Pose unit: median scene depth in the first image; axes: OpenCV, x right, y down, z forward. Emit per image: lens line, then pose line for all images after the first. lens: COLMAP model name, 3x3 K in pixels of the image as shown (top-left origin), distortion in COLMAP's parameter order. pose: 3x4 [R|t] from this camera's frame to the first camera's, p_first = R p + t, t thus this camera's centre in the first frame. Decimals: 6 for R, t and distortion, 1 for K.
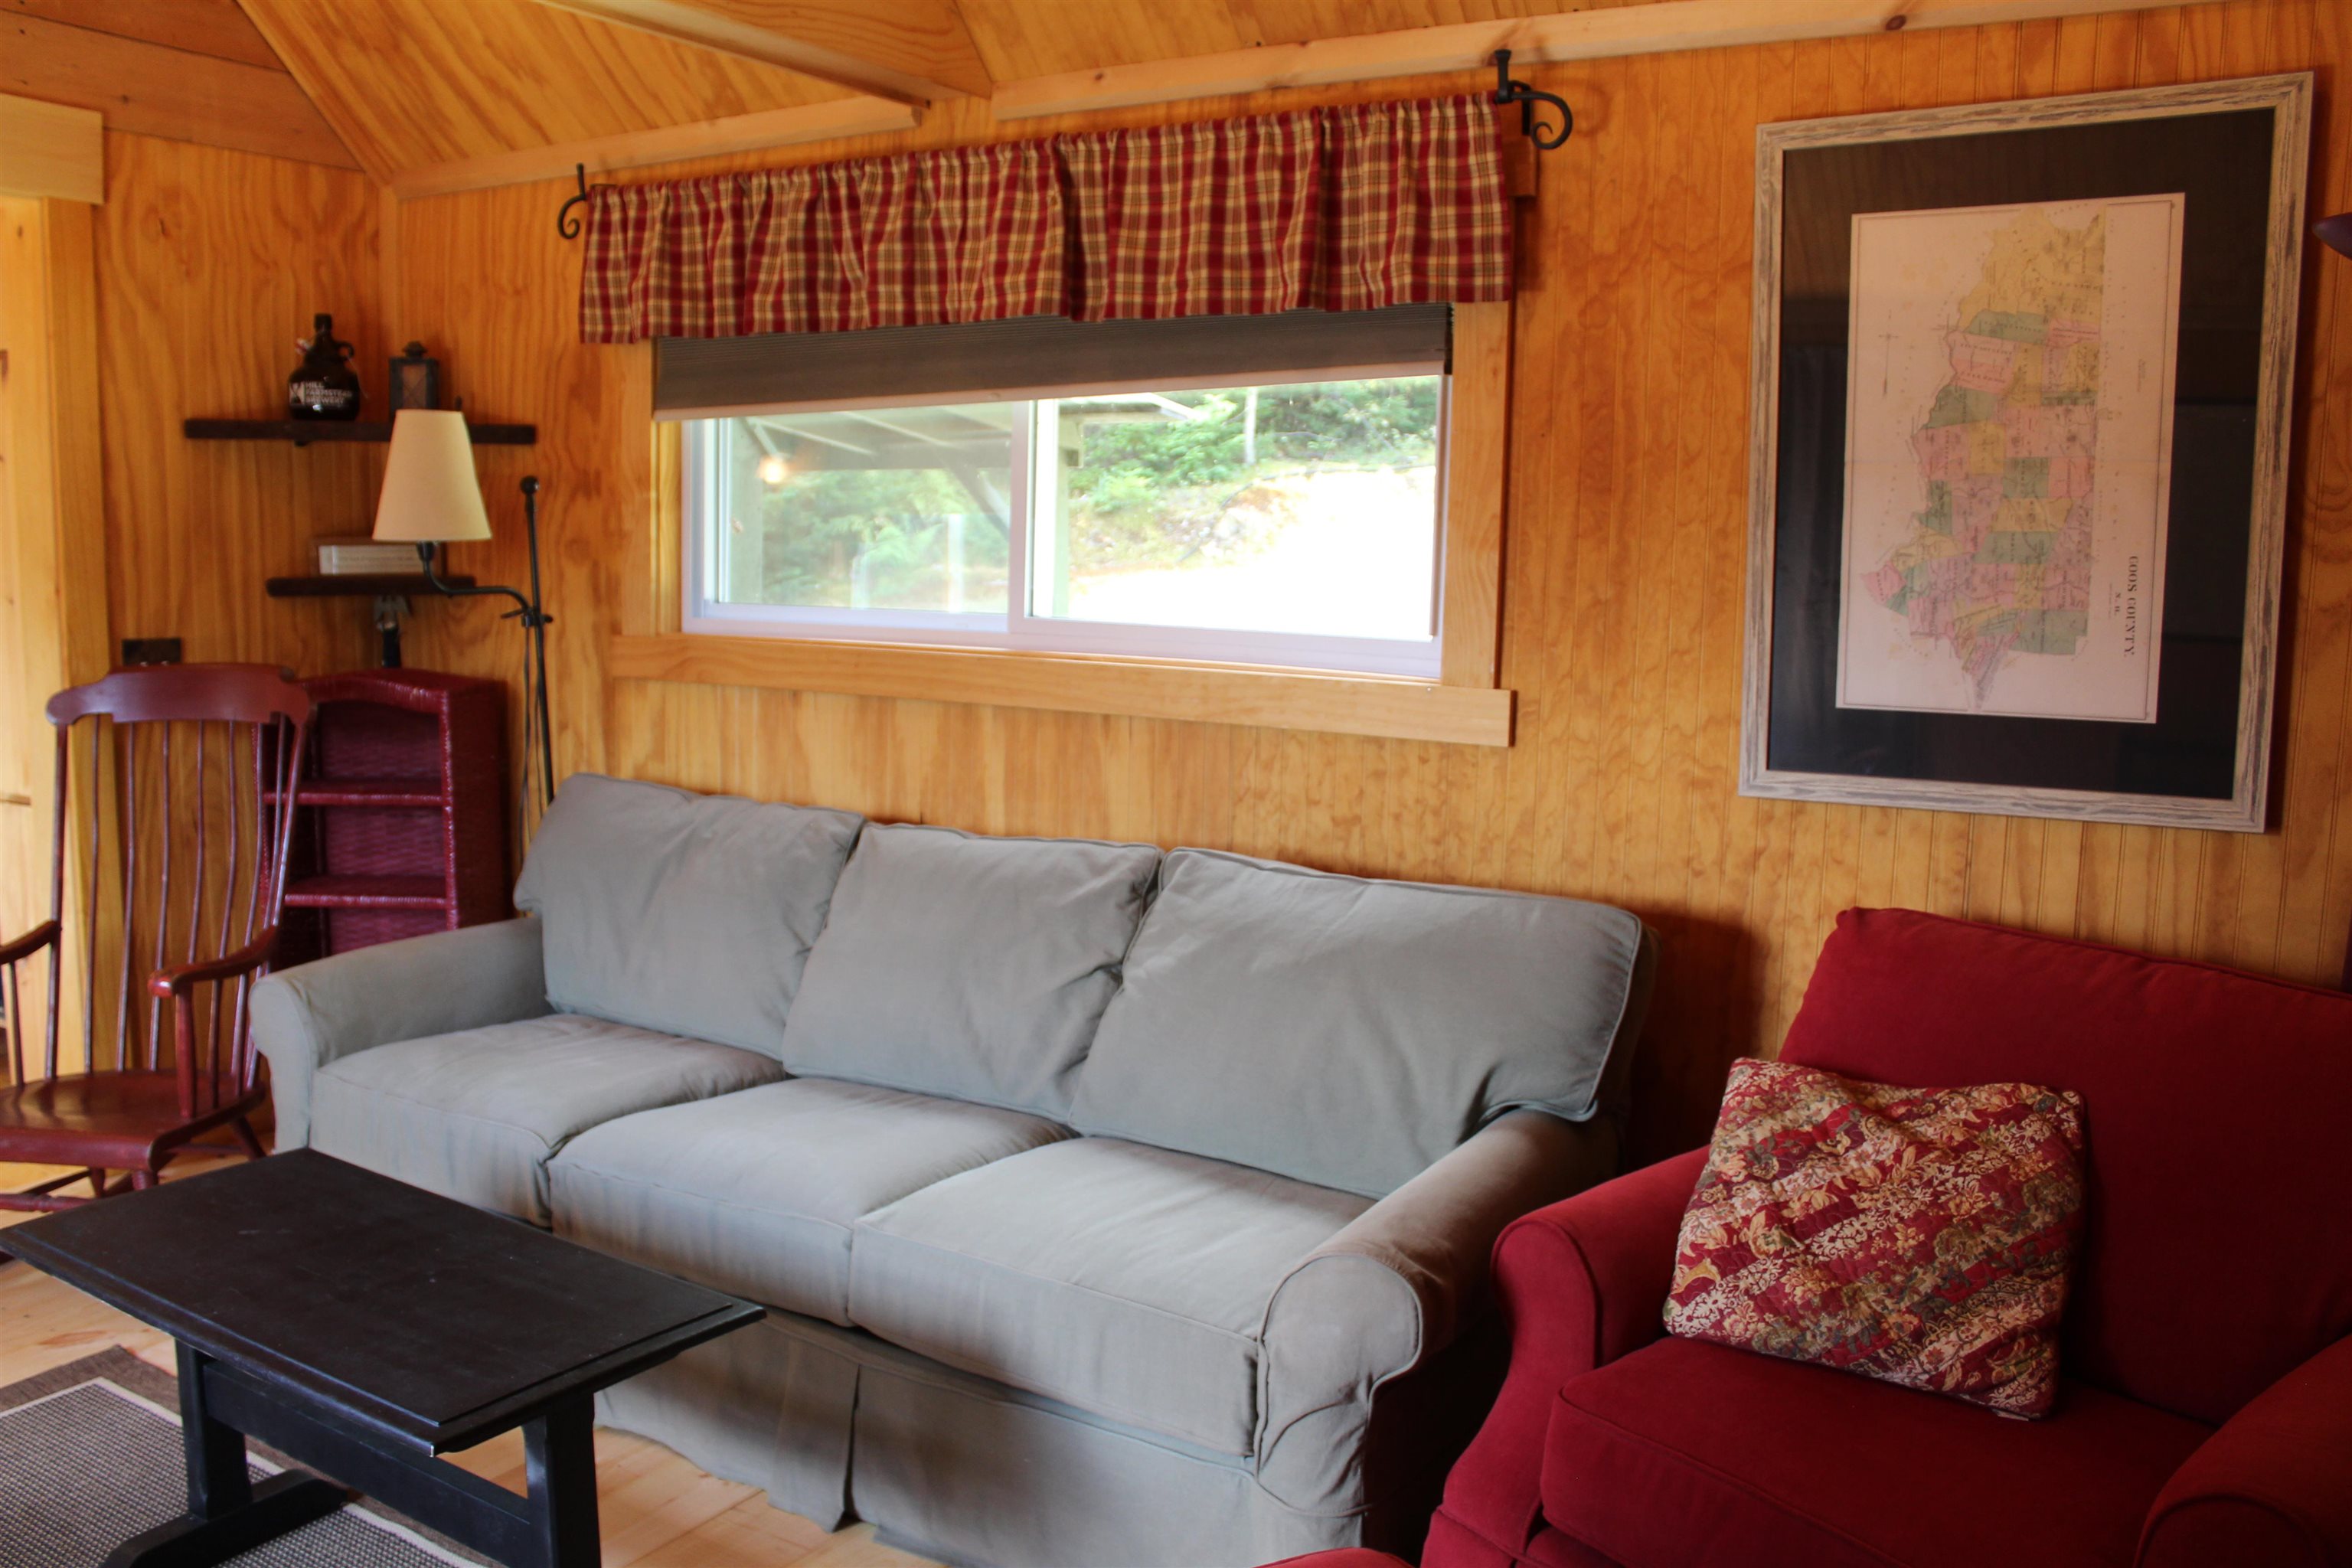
lens RADIAL K [[1943.3, 0, 1159.2], [0, 1943.3, 788.2], [0, 0, 1]] dist [-0.169784, 0.155573]
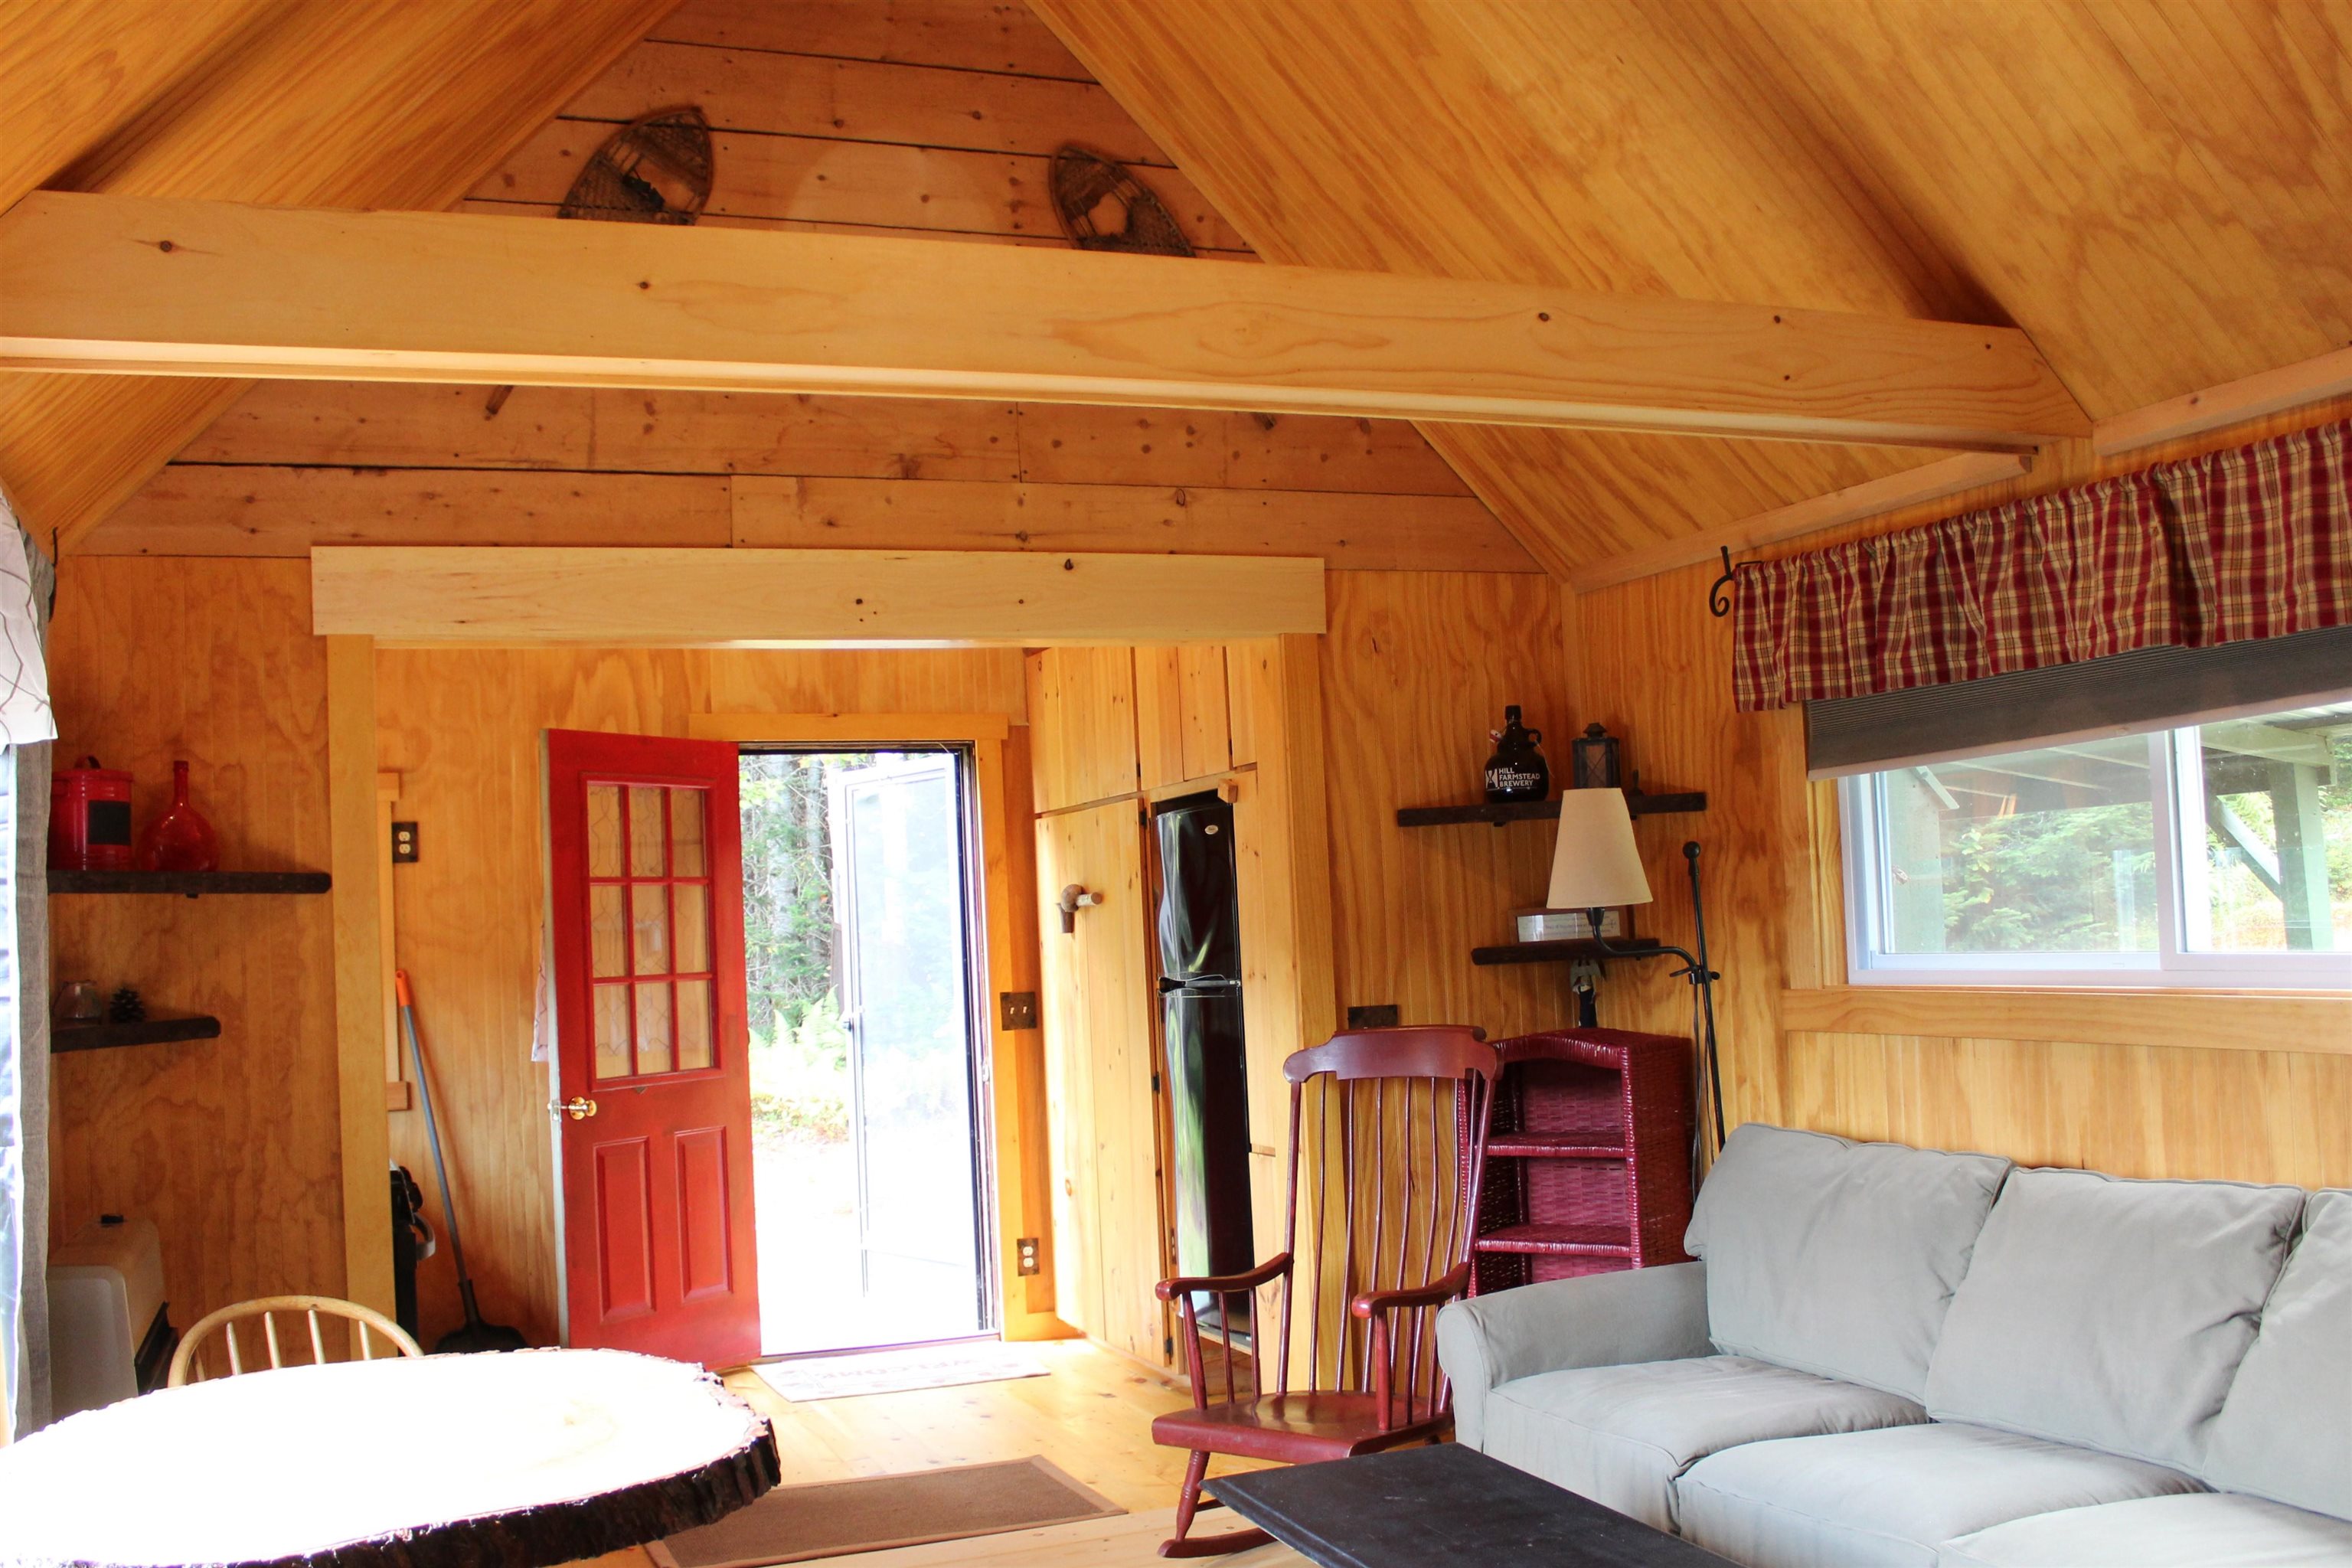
lens RADIAL K [[2074.0, 0, 1169.6], [0, 2074.0, 823.6], [0, 0, 1]] dist [-0.185638, 0.174479]
pose [[0.816637, -0.080163, -0.571557, 0.090595], [-0.015340, 0.986943, -0.160340, 0.014630], [0.576948, 0.139707, 0.804744, -0.092522]]
